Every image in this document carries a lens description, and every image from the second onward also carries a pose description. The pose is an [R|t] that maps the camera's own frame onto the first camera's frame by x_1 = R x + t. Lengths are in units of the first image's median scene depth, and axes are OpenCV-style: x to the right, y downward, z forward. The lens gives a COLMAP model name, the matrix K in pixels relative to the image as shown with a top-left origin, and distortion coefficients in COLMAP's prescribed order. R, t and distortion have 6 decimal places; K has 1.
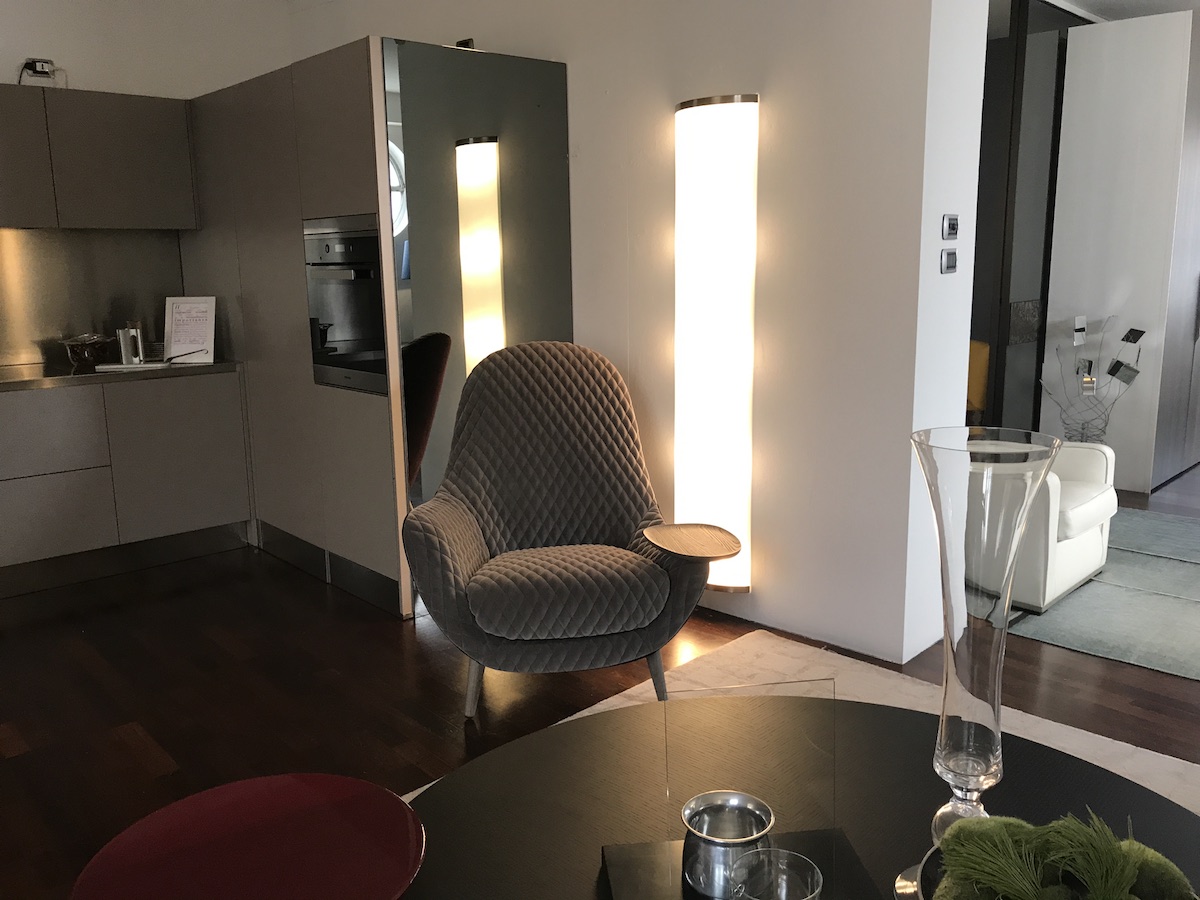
lens RADIAL K [[978.8, 0, 600.0], [0, 978.8, 450.0], [0, 0, 1]] dist [0.011477, -0.002453]
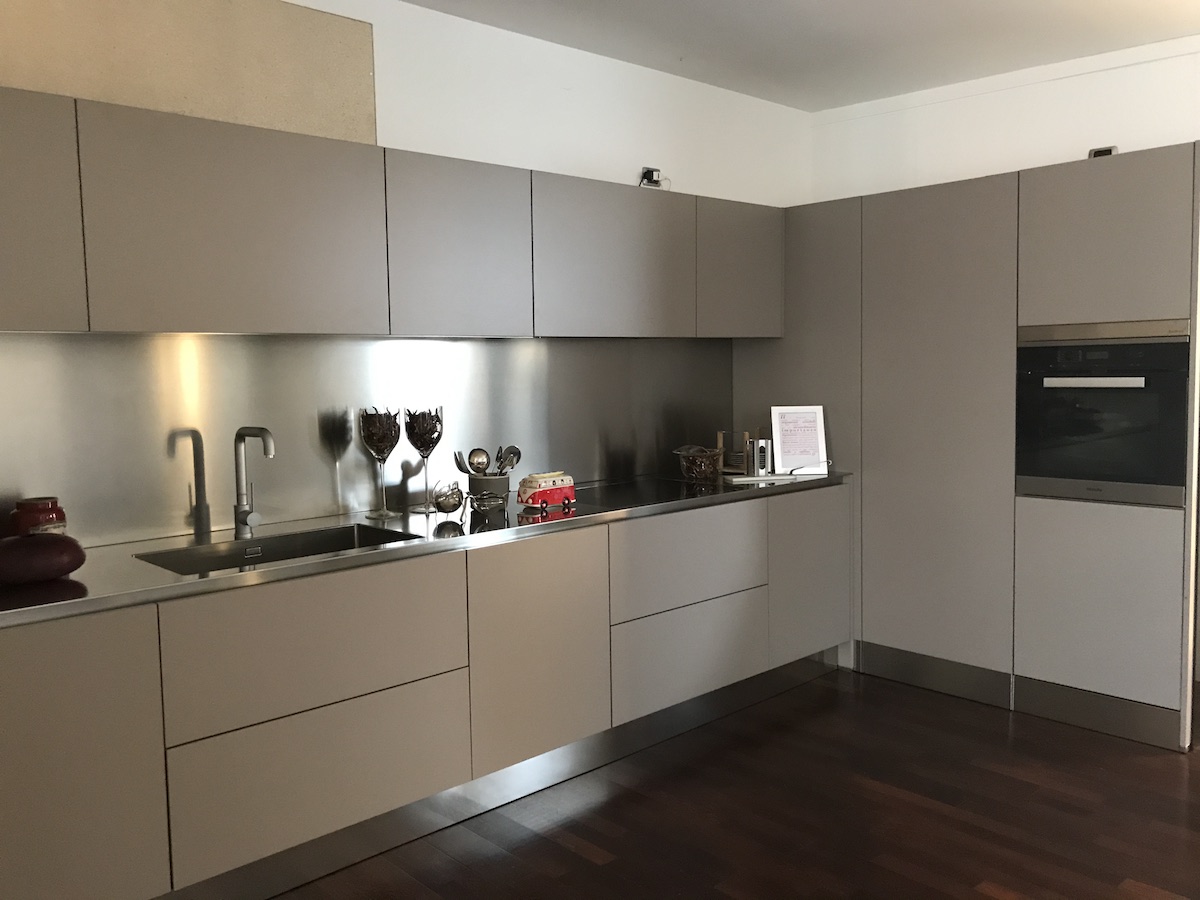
lens RADIAL K [[978.8, 0, 600.0], [0, 978.8, 450.0], [0, 0, 1]] dist [0.011477, -0.002453]
pose [[0.999280, -0.010094, 0.036584, -0.662309], [0.014341, 0.992937, -0.117776, -0.003748], [-0.035136, 0.118216, 0.992366, 0.064303]]
